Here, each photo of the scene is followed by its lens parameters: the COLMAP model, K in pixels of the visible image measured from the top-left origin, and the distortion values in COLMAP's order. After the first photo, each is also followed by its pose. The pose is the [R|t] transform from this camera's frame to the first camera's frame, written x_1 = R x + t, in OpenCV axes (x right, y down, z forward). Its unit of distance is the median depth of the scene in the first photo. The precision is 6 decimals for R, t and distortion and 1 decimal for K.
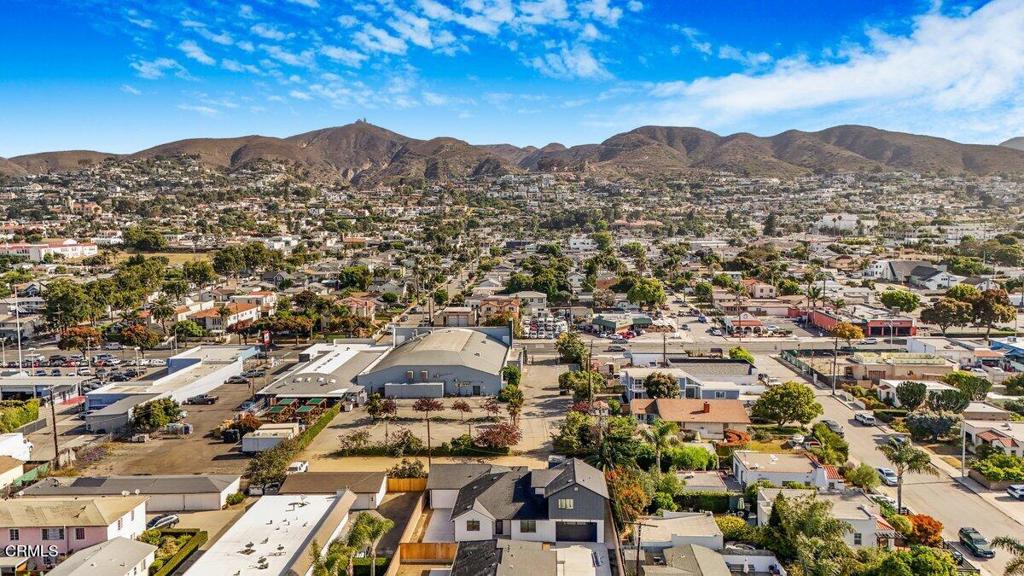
lens RADIAL K [[748.0, 0, 512.0], [0, 748.0, 288.0], [0, 0, 1]] dist [0.155312, -0.091220]
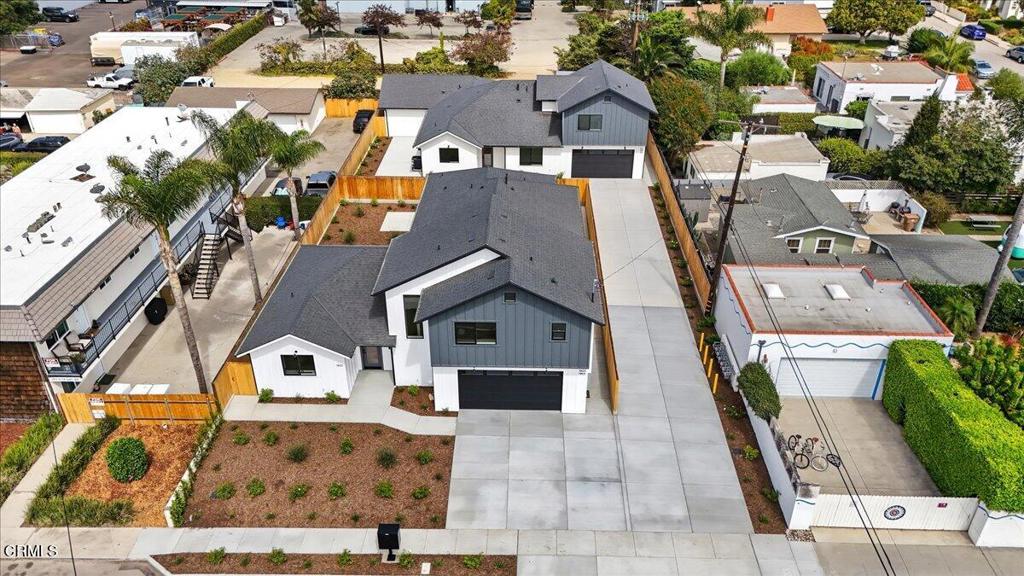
lens RADIAL K [[755.6, 0, 512.0], [0, 755.6, 288.0], [0, 0, 1]] dist [0.089042, -0.092460]
pose [[0.999641, -0.004159, 0.026456, -0.001959], [-0.007024, 0.912580, 0.408838, 0.020707], [-0.025844, -0.408878, 0.912223, 0.048426]]
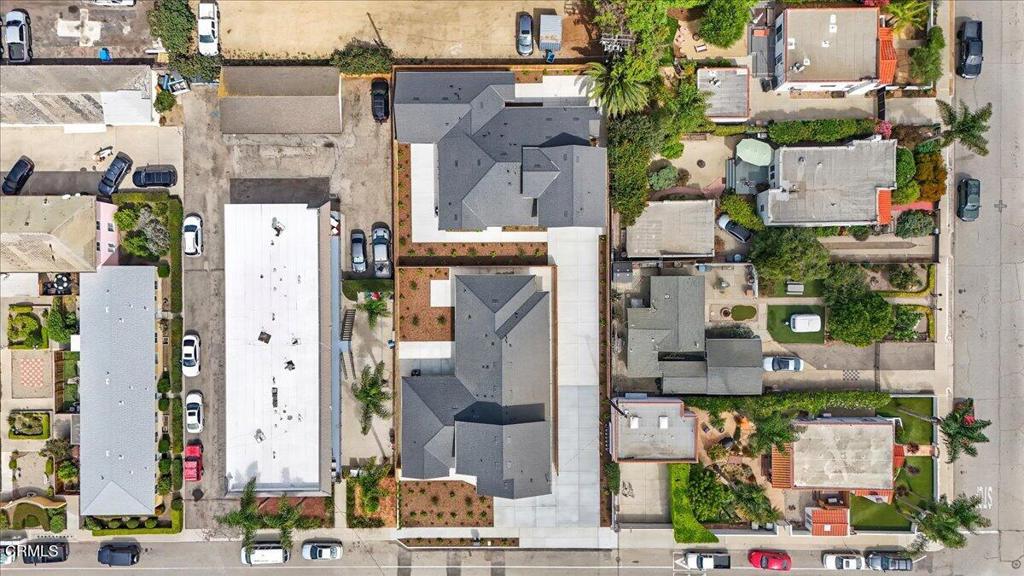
lens RADIAL K [[755.6, 0, 512.0], [0, 755.6, 288.0], [0, 0, 1]] dist [0.089042, -0.092460]
pose [[0.998366, -0.056940, -0.004740, 0.001528], [0.009941, 0.091409, 0.995764, -0.088636], [-0.056266, -0.994184, 0.091825, 0.116878]]
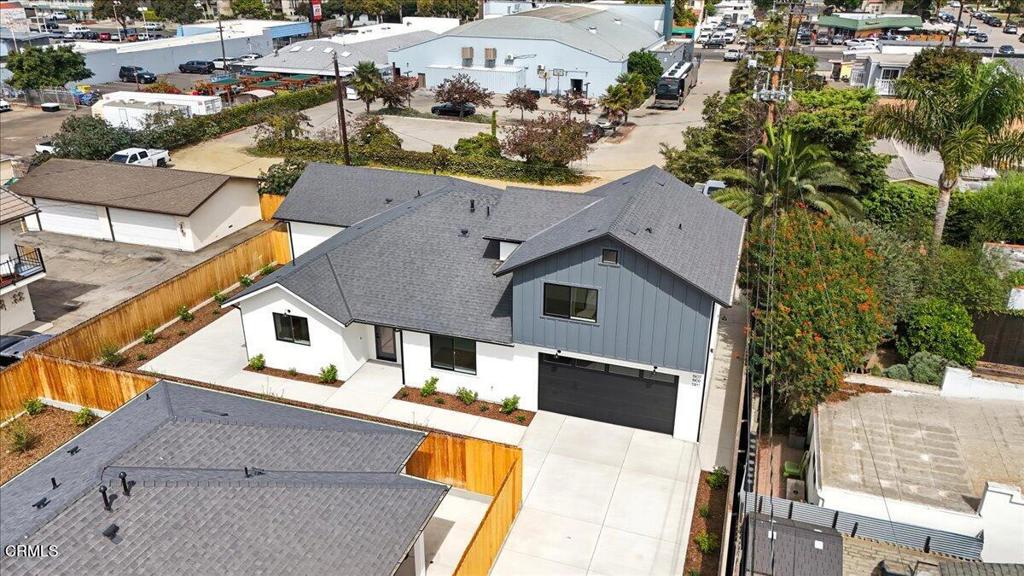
lens RADIAL K [[755.6, 0, 512.0], [0, 755.6, 288.0], [0, 0, 1]] dist [0.089042, -0.092460]
pose [[0.962165, 0.119363, -0.244929, 0.016419], [-0.041064, 0.952193, 0.302726, 0.027337], [0.269354, -0.281215, 0.921068, 0.102762]]
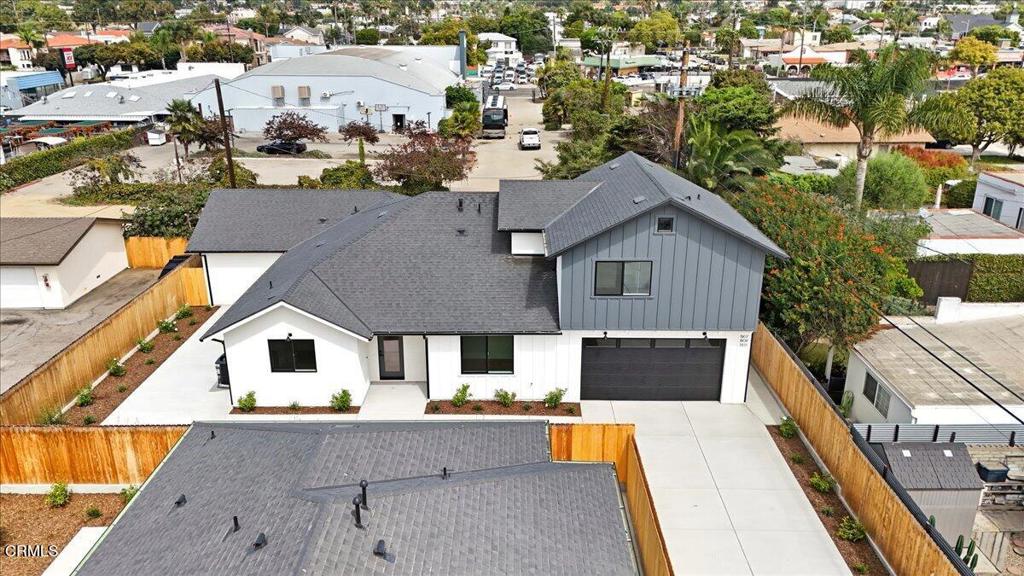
lens RADIAL K [[755.6, 0, 512.0], [0, 755.6, 288.0], [0, 0, 1]] dist [0.089042, -0.092460]
pose [[0.998847, -0.008582, 0.047241, 0.002423], [-0.002638, 0.972602, 0.232462, 0.031295], [-0.047942, -0.232319, 0.971457, 0.102100]]
